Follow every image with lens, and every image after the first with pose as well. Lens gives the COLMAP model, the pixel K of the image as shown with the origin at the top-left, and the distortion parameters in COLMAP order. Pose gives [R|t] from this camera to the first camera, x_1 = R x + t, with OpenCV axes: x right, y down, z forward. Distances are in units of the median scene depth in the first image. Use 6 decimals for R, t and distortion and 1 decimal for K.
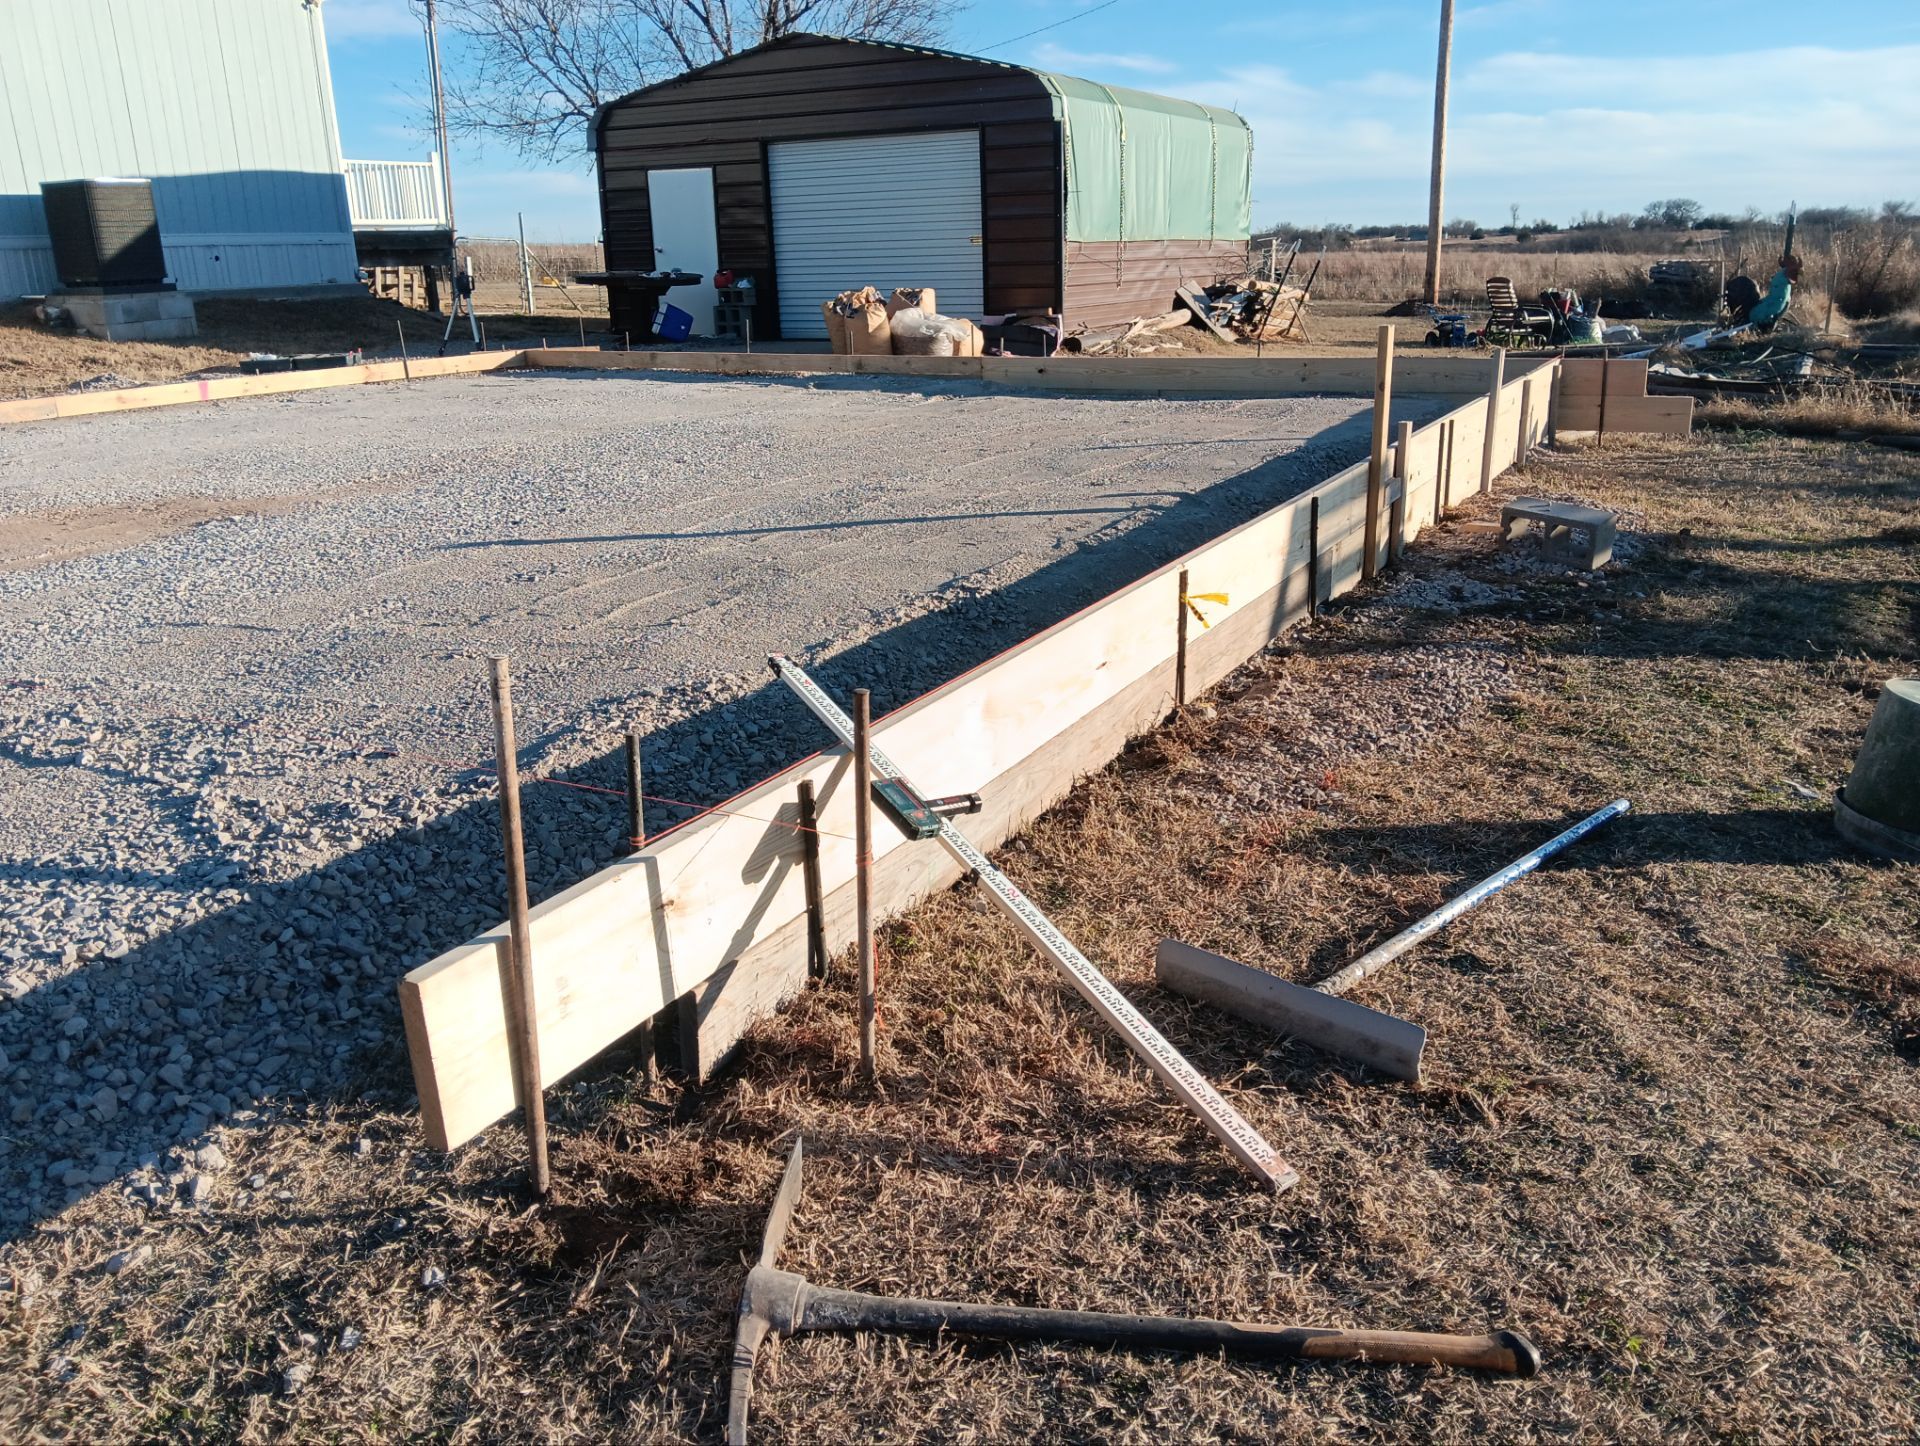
lens RADIAL K [[1491.4, 0, 995.6], [0, 1491.4, 733.1], [0, 0, 1]] dist [0.072185, -0.151454]
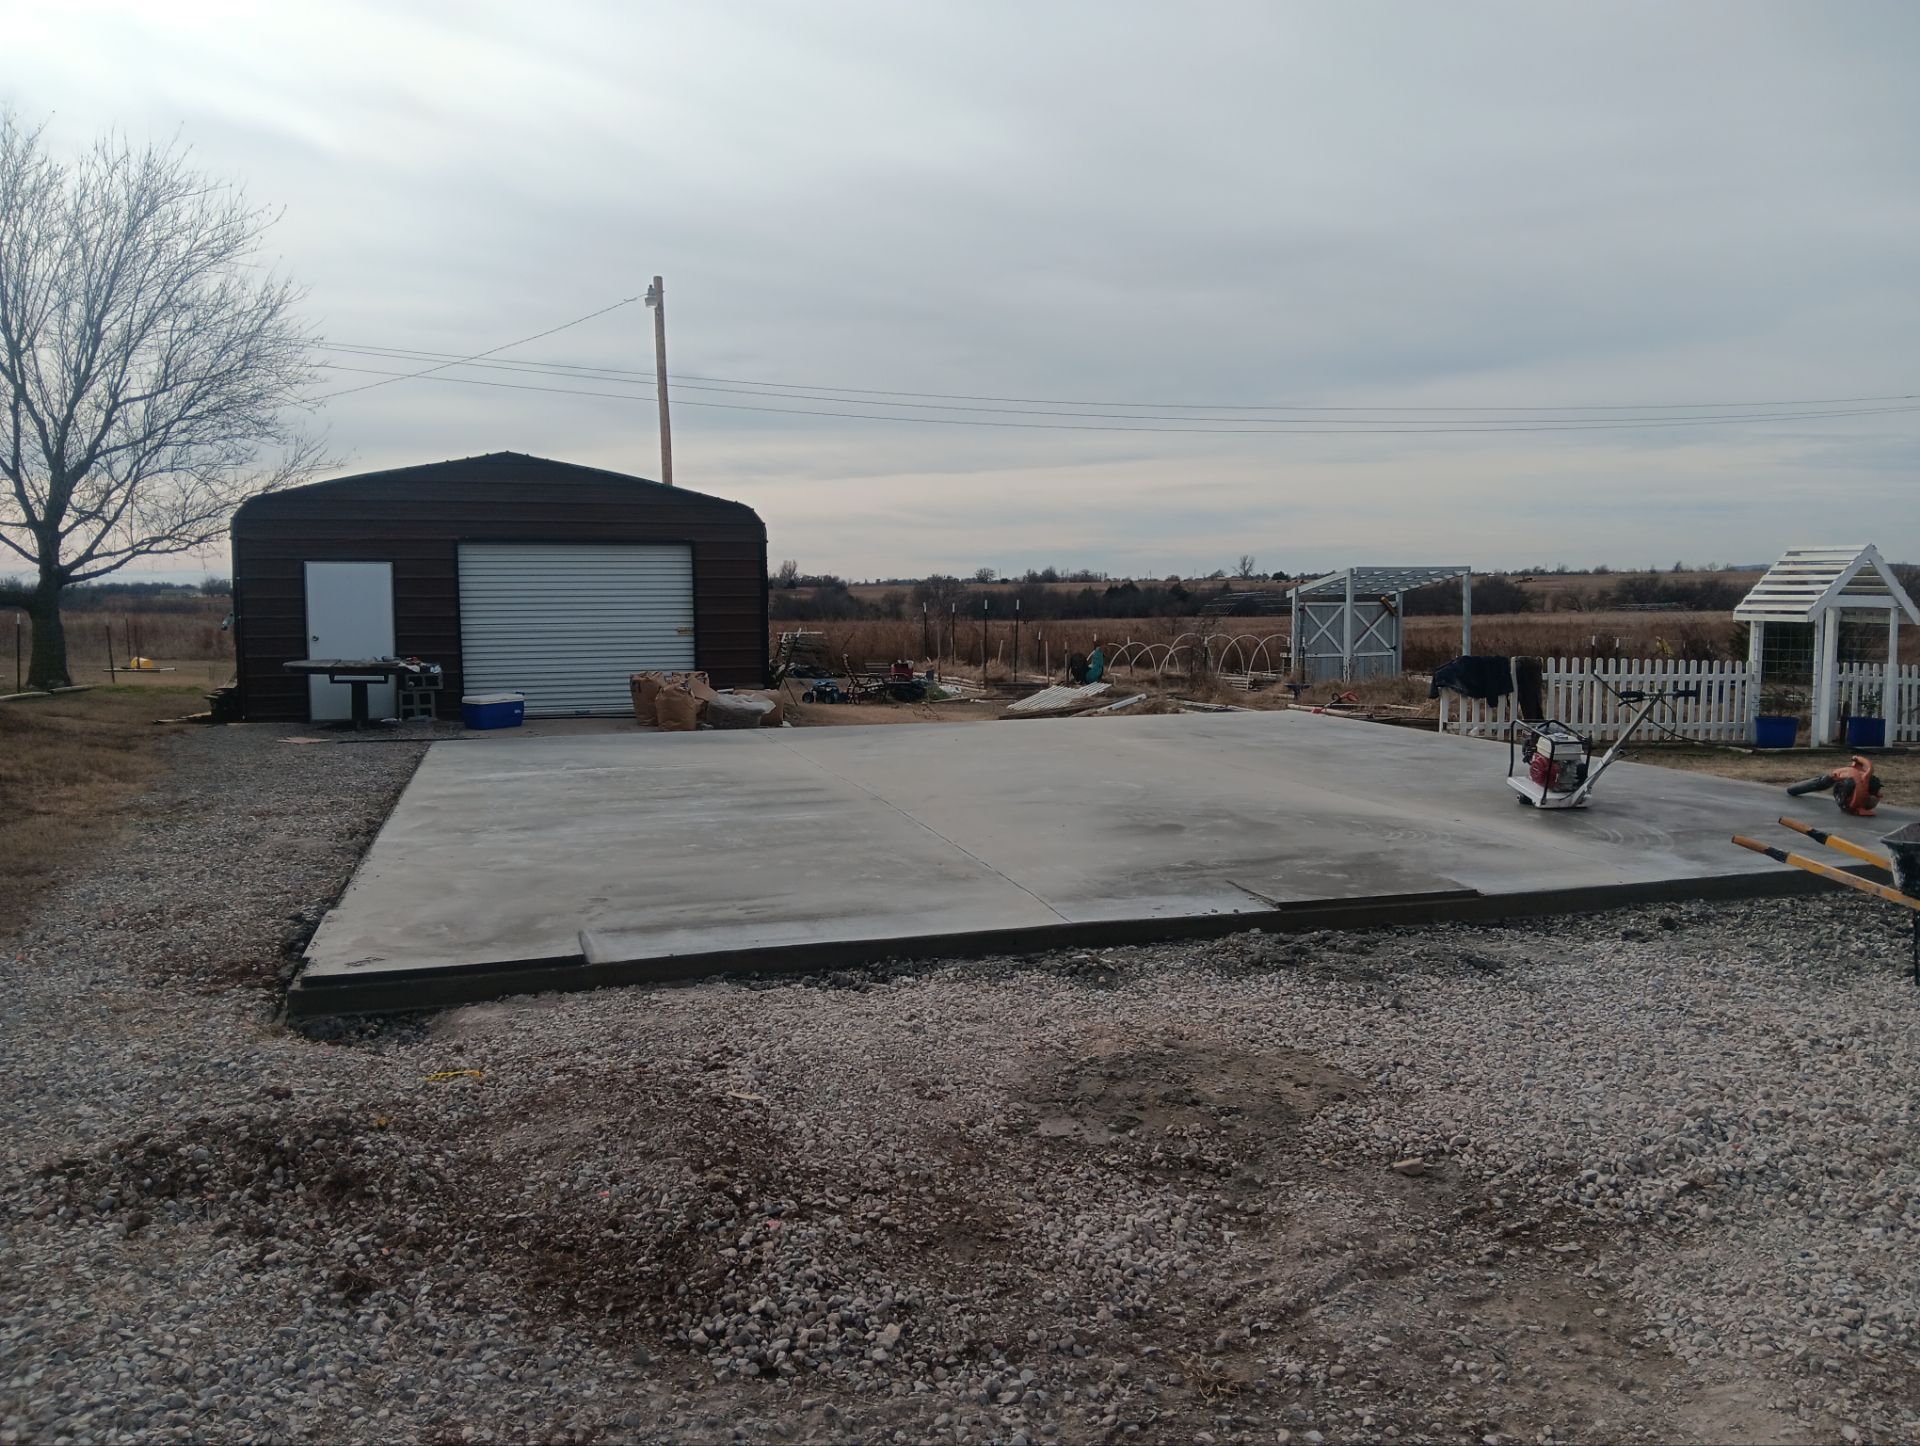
lens RADIAL K [[1491.4, 0, 974.8], [0, 1491.4, 731.2], [0, 0, 1]] dist [0.072185, -0.151454]
pose [[0.721544, -0.048434, 0.690672, -0.761026], [0.202699, 0.968620, -0.143833, -0.042034], [-0.662033, 0.243780, 0.708720, 0.038352]]
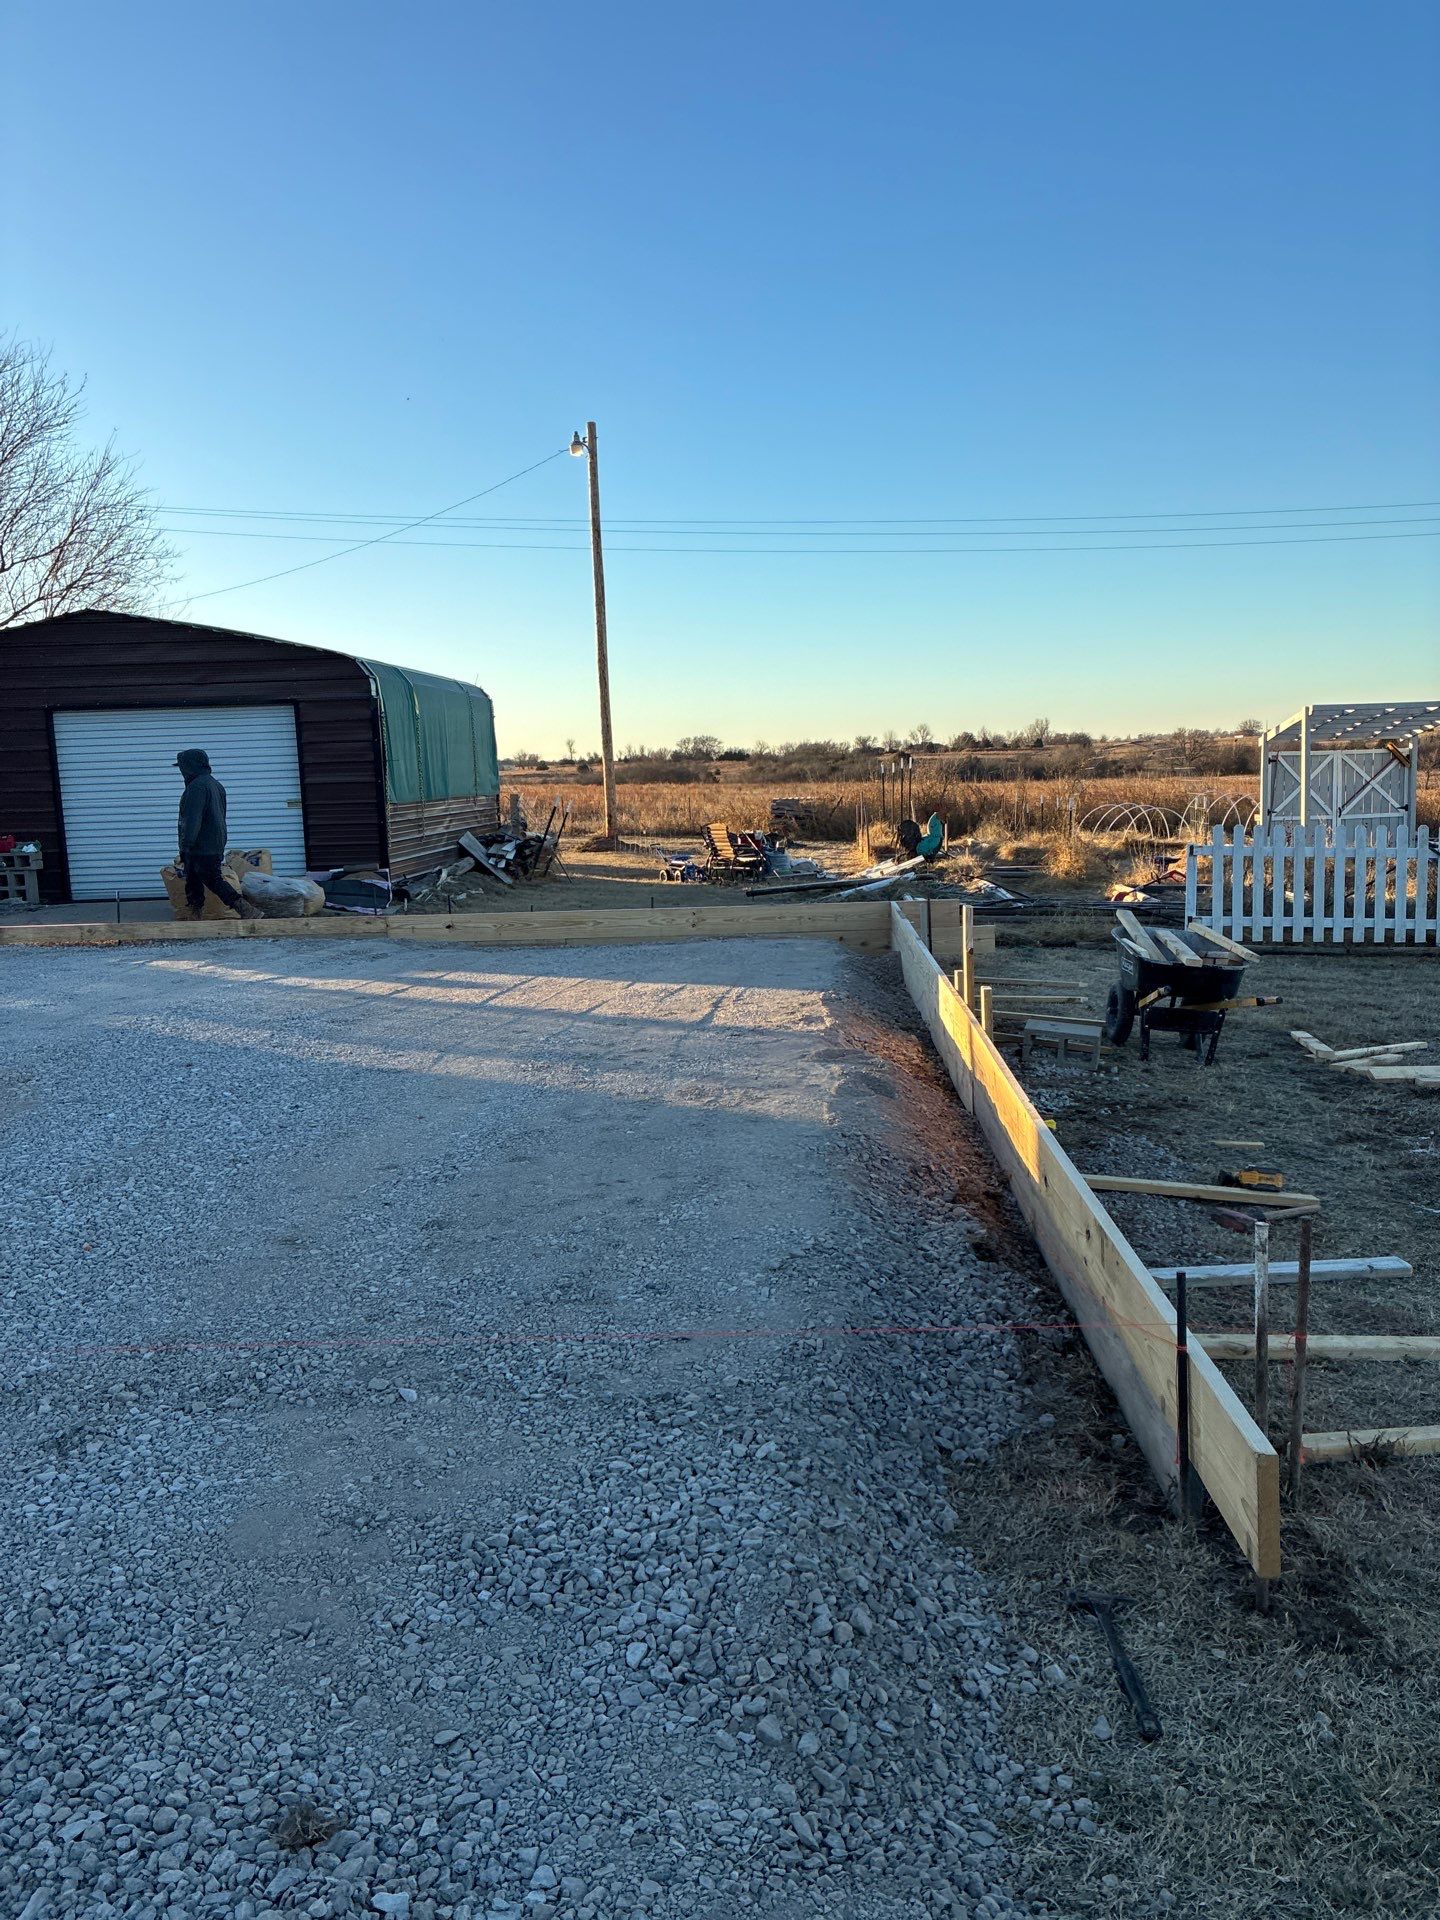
lens RADIAL K [[1456.5, 0, 744.2], [0, 1456.5, 972.0], [0, 0, 1]] dist [0.049680, -0.050082]
pose [[0.908494, -0.065719, 0.412698, -0.179327], [0.137819, 0.979424, -0.147424, -0.023092], [-0.394518, 0.190812, 0.898859, -0.018972]]
